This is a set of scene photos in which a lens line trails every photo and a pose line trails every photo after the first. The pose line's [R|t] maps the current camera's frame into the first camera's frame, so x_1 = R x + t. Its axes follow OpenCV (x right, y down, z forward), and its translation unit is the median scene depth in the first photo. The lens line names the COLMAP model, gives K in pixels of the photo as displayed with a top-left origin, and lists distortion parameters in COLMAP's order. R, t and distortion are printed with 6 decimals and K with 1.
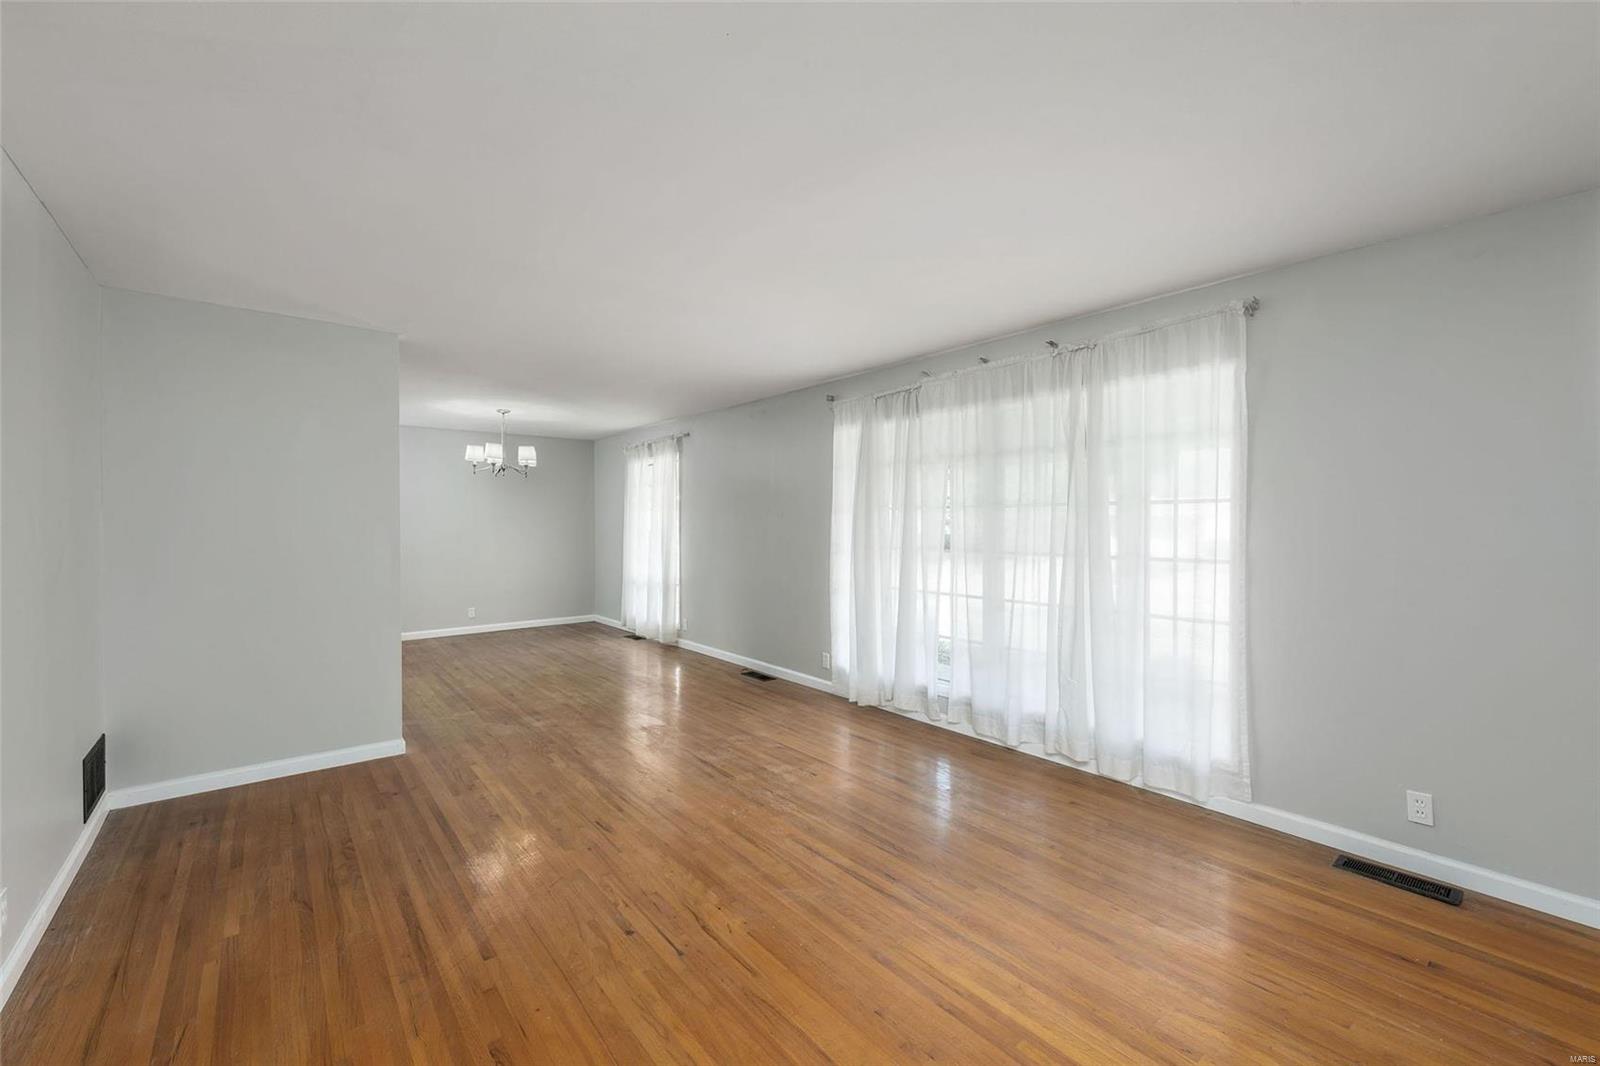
lens RADIAL K [[678.9, 0, 800.0], [0, 678.9, 533.0], [0, 0, 1]] dist [0.001225, 0.000169]
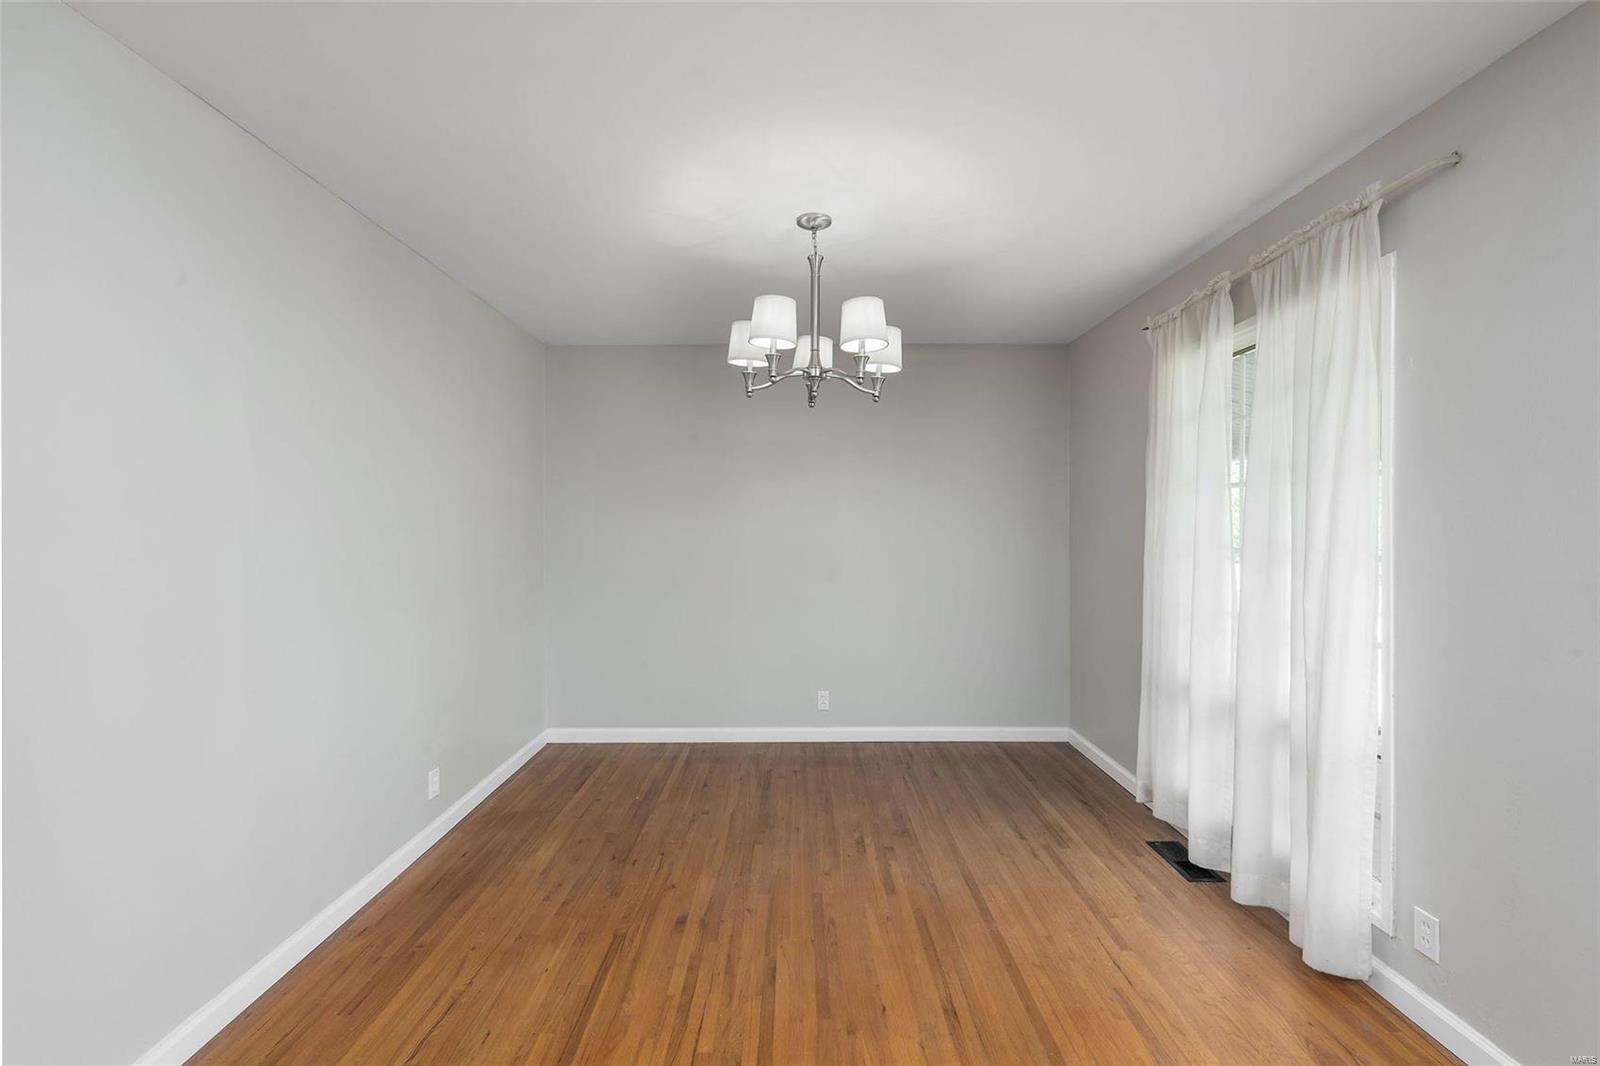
lens RADIAL K [[722.5, 0, 800.0], [0, 722.5, 533.0], [0, 0, 1]] dist [0.000905, 0.000117]
pose [[0.781634, 0.003715, -0.623726, -0.169530], [-0.012755, 0.999868, -0.010028, -0.003699], [0.623606, 0.015794, 0.781579, 0.599853]]
